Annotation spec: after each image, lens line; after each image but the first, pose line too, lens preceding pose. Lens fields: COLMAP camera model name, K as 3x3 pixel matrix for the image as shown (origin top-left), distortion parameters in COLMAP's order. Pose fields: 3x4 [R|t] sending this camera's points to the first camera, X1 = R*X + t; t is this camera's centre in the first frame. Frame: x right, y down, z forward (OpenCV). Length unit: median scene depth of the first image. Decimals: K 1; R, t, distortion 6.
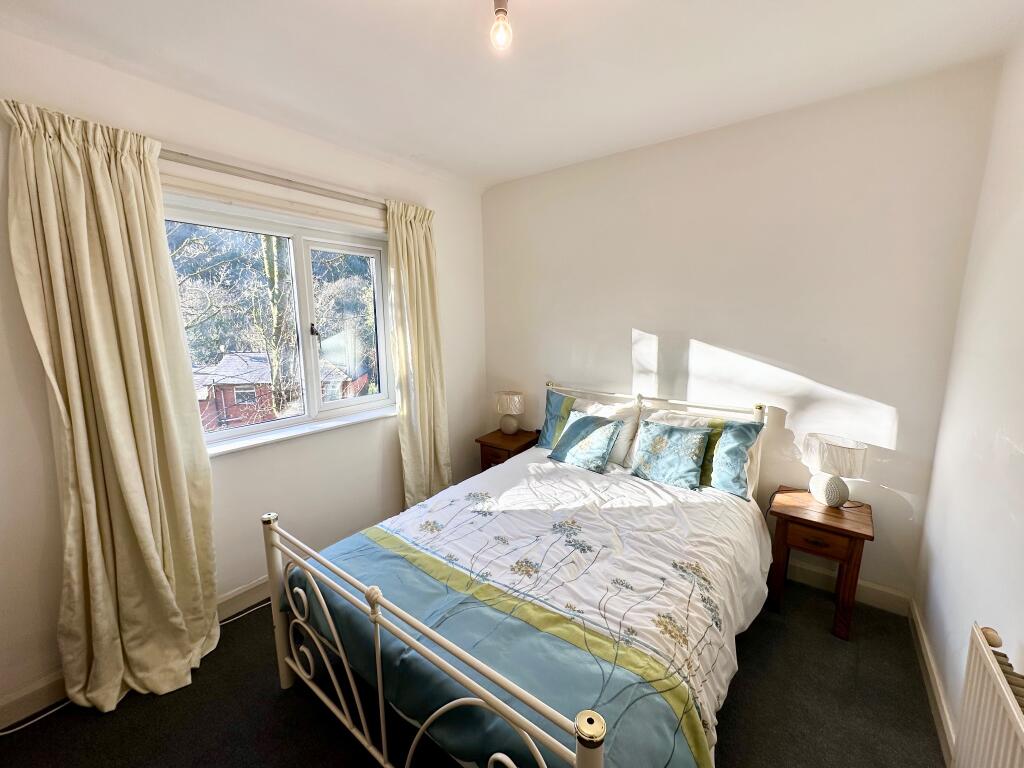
lens RADIAL K [[406.9, 0, 511.9], [0, 406.9, 382.5], [0, 0, 1]] dist [-0.002996, 0.000144]
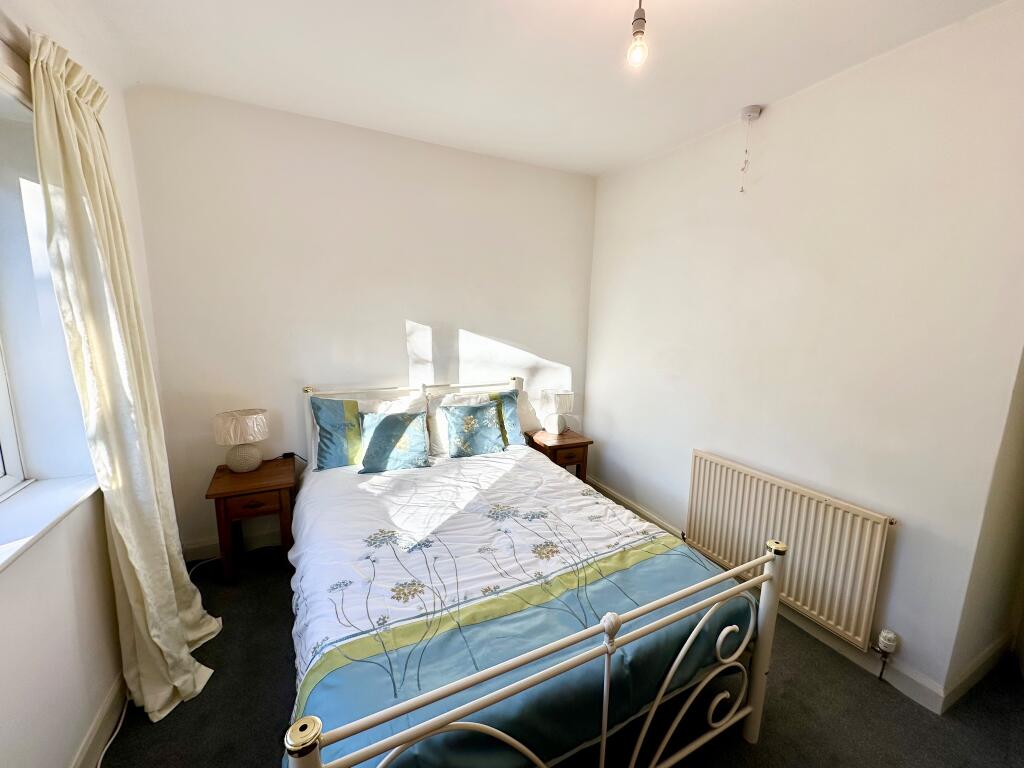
lens RADIAL K [[406.9, 0, 513.3], [0, 406.9, 382.6], [0, 0, 1]] dist [-0.002996, 0.000144]
pose [[0.438872, -0.133757, 0.888539, -0.613533], [0.118354, 0.988848, 0.090400, -0.049792], [-0.890721, 0.065488, 0.449808, 0.409647]]
